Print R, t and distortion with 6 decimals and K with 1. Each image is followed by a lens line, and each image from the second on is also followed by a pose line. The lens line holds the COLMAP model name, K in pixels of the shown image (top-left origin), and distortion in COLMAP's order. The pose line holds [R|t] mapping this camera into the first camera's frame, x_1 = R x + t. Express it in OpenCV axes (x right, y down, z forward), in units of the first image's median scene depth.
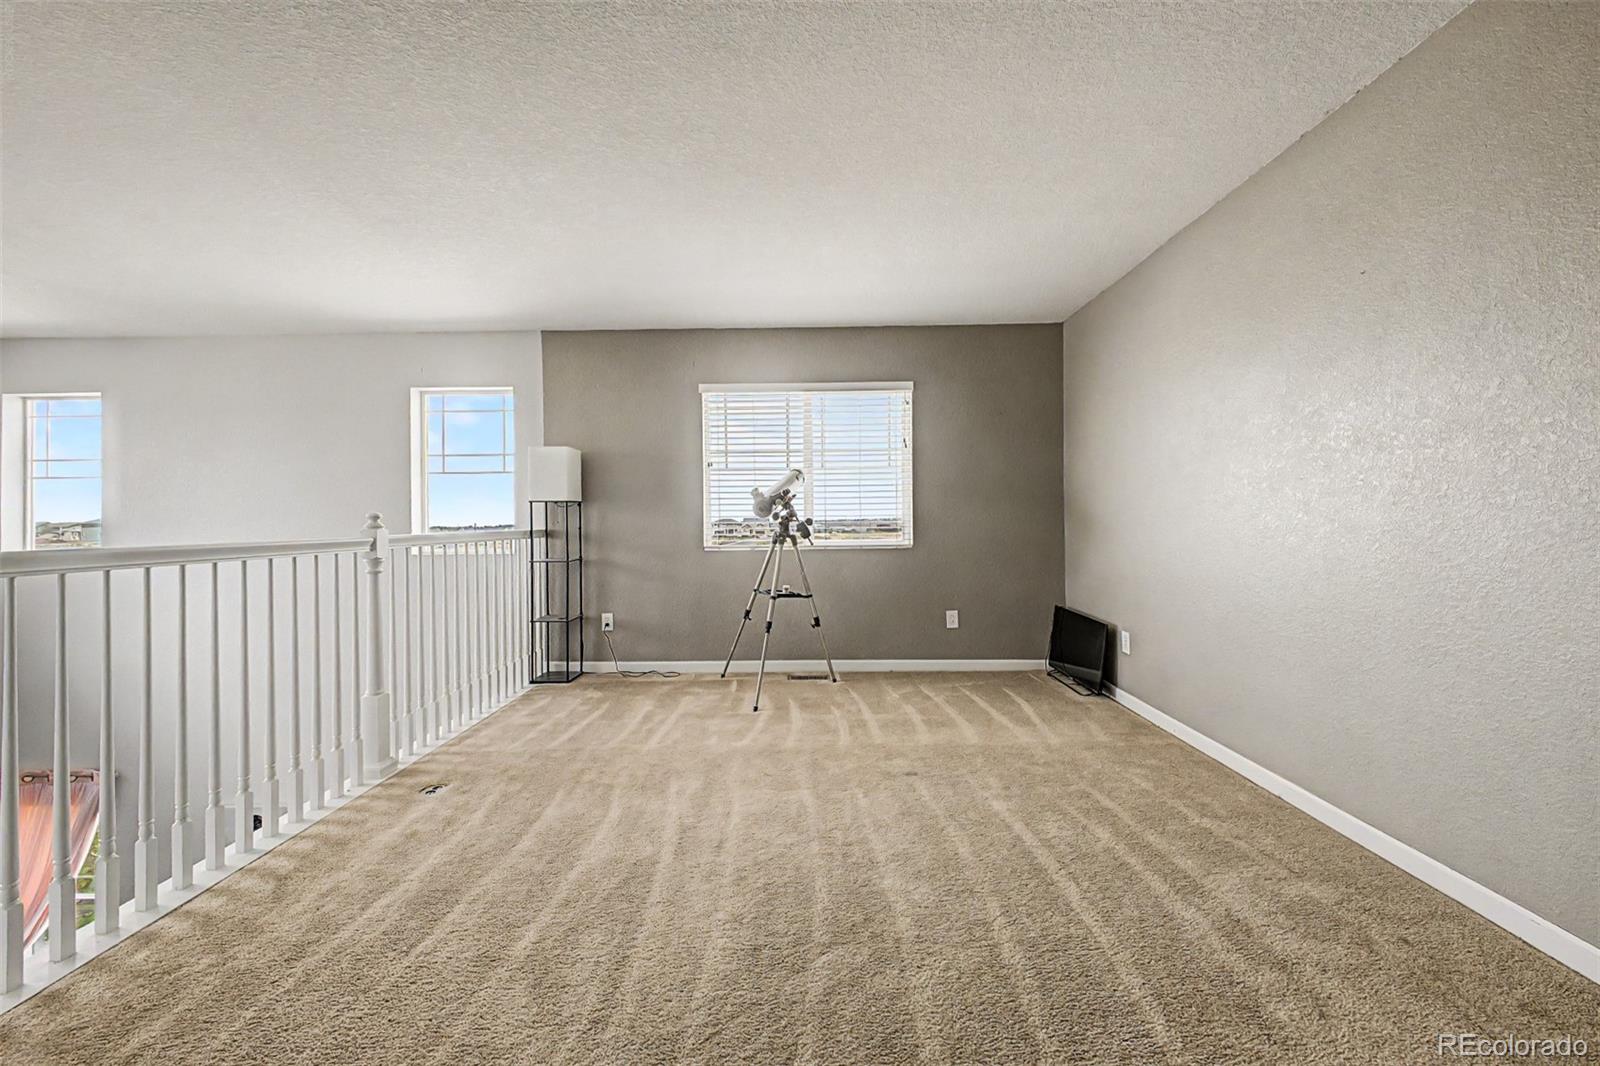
lens RADIAL K [[637.3, 0, 830.3], [0, 637.3, 524.3], [0, 0, 1]] dist [0.022585, -0.005277]
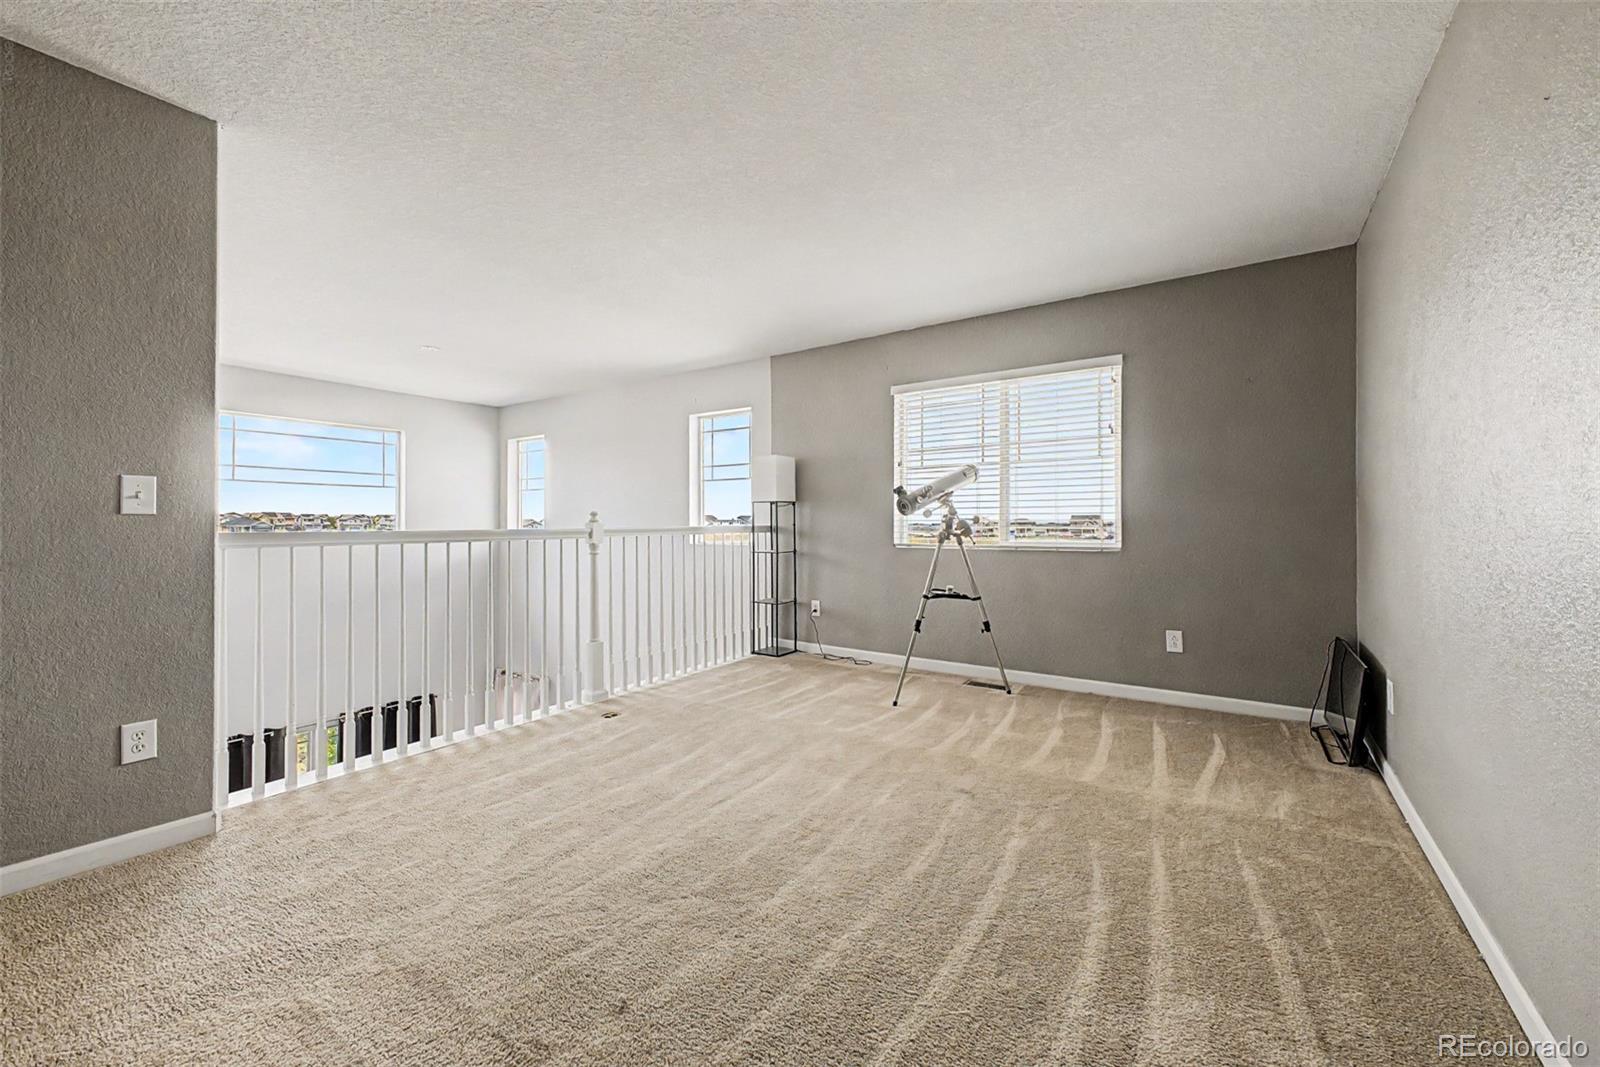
lens RADIAL K [[637.3, 0, 795.8], [0, 637.3, 529.1], [0, 0, 1]] dist [0.022585, -0.005277]
pose [[0.835210, 0.013742, -0.549759, 0.267910], [-0.008841, 0.999894, 0.011562, 0.000915], [0.549859, -0.004797, 0.835243, 0.057650]]
